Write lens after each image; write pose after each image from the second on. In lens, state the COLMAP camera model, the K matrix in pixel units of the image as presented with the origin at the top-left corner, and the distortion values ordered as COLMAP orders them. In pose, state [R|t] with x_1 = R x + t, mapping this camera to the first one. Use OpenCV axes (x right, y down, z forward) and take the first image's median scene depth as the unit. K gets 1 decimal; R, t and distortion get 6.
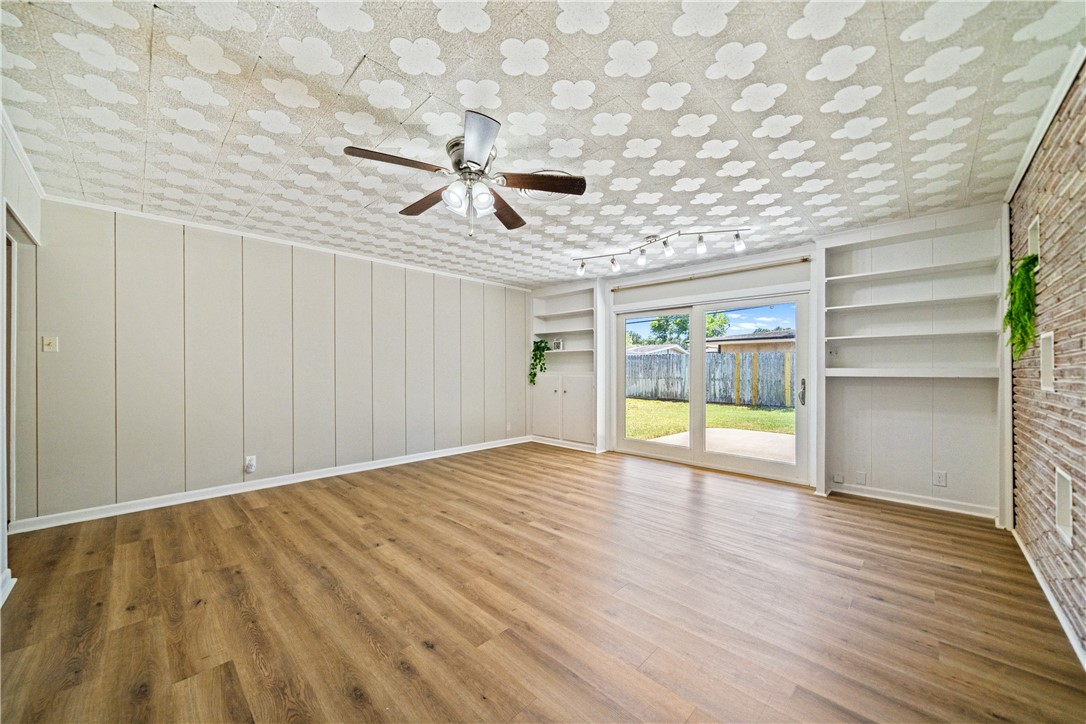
lens RADIAL K [[400.8, 0, 548.8], [0, 400.8, 366.0], [0, 0, 1]] dist [-0.002018, 0.000385]
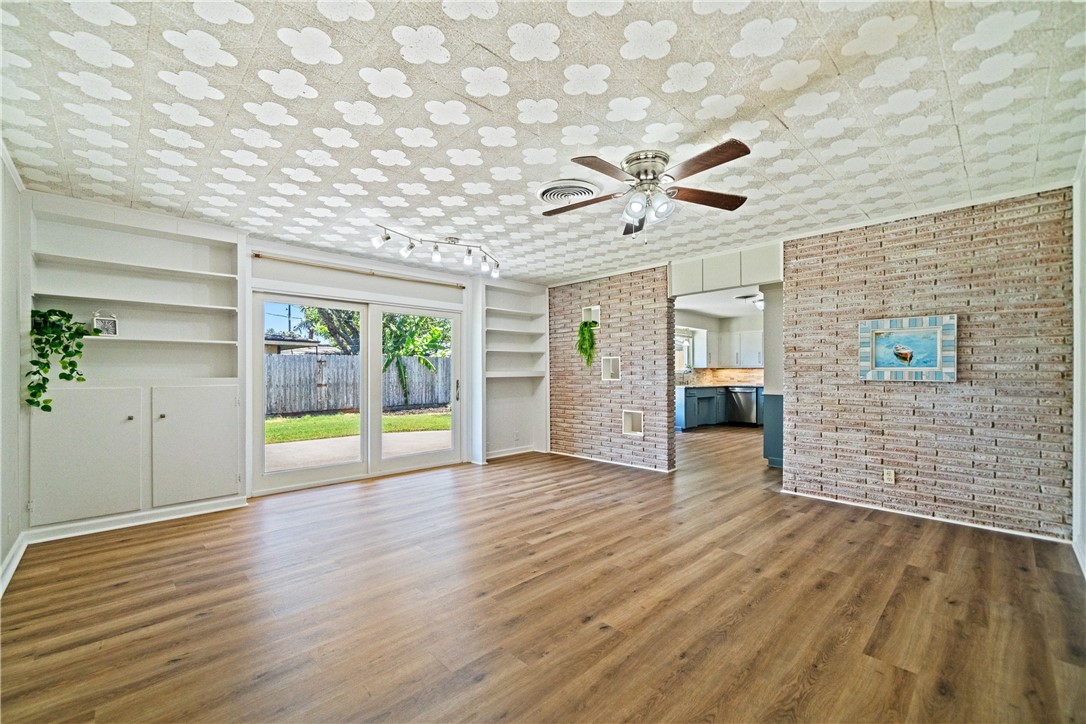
lens RADIAL K [[433.8, 0, 544.4], [0, 433.8, 369.9], [0, 0, 1]] dist [-0.001575, -0.000138]
pose [[0.050438, 0.003474, 0.998721, -1.150874], [-0.003371, 0.999989, -0.003308, 0.005556], [-0.998722, -0.003199, 0.050449, 1.041110]]
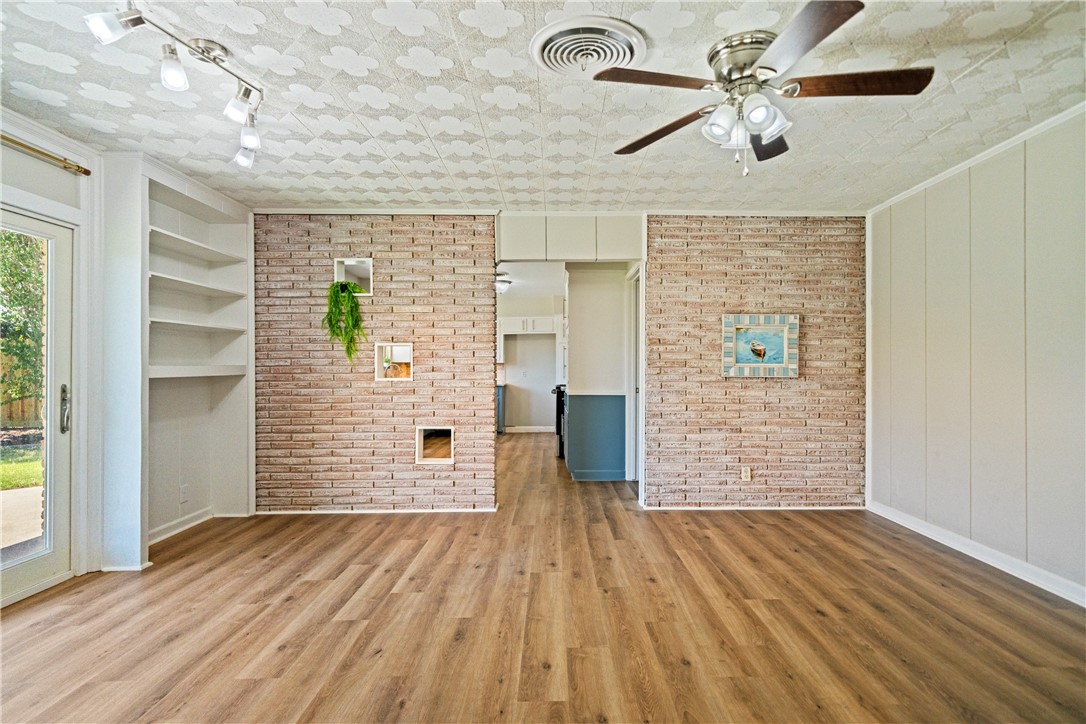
lens RADIAL K [[550.5, 0, 554.9], [0, 550.5, 364.7], [0, 0, 1]] dist [0.000983, -0.000232]
pose [[-0.686667, 0.001695, 0.726971, -0.569938], [-0.005895, 0.999951, -0.007900, 0.010195], [-0.726949, -0.009710, -0.686623, 1.632428]]
